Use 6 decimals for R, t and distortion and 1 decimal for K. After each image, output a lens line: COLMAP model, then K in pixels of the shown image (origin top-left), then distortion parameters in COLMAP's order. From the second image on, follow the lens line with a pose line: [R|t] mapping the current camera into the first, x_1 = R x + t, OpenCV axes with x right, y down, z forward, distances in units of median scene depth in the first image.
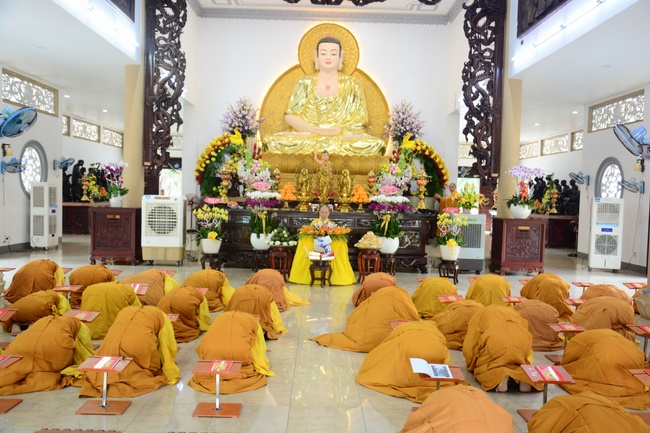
lens RADIAL K [[616.7, 0, 325.0], [0, 616.7, 216.5], [0, 0, 1]] dist [-0.003976, -0.001881]
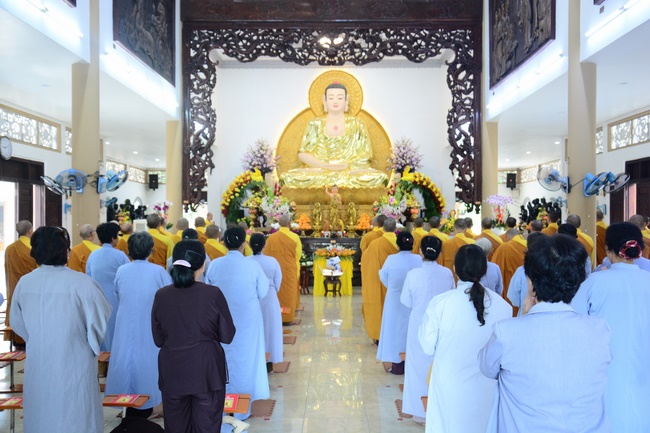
lens RADIAL K [[676.4, 0, 325.0], [0, 676.4, 216.5], [0, 0, 1]] dist [-0.000441, -0.000396]
pose [[0.999328, -0.029233, -0.022108, 0.009880], [0.028301, 0.998744, -0.041350, 0.004551], [0.023289, 0.040697, 0.998900, -0.305926]]
